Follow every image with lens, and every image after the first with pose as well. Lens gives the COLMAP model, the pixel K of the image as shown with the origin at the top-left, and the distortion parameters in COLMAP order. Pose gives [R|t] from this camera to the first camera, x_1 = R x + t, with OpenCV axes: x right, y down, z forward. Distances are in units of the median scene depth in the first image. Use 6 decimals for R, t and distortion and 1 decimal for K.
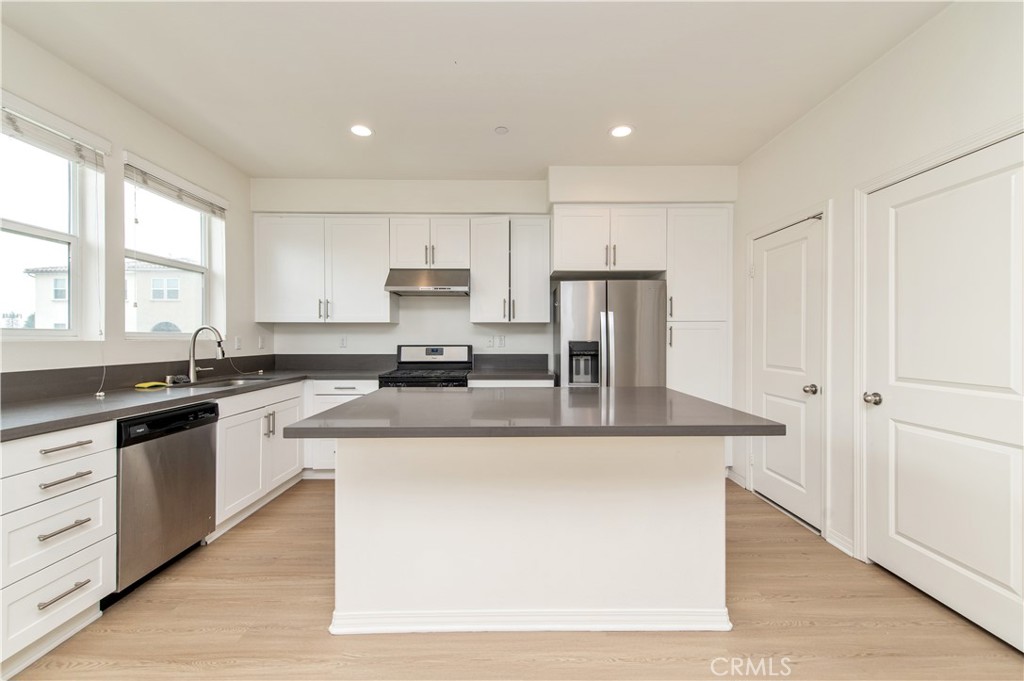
lens RADIAL K [[400.3, 0, 512.0], [0, 400.3, 340.5], [0, 0, 1]] dist [0.010606, -0.000450]
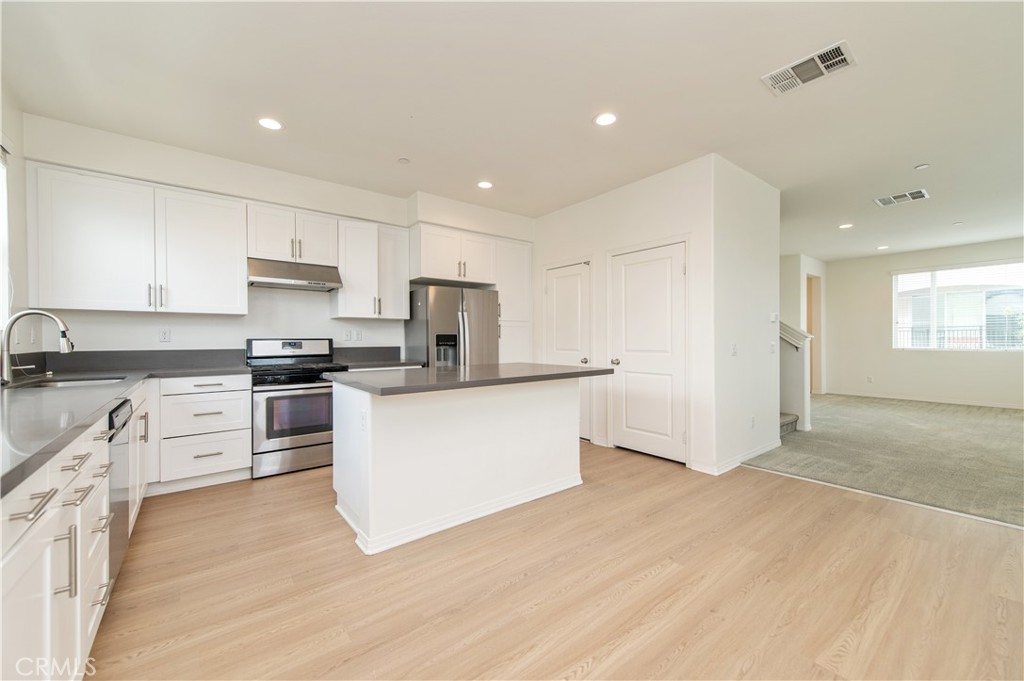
lens RADIAL K [[400.3, 0, 512.0], [0, 400.3, 340.5], [0, 0, 1]] dist [0.010606, -0.000450]
pose [[0.793667, -0.005456, 0.608327, -0.411730], [0.007500, 0.999972, -0.000817, 0.023315], [-0.608306, 0.005210, 0.793686, -0.138928]]
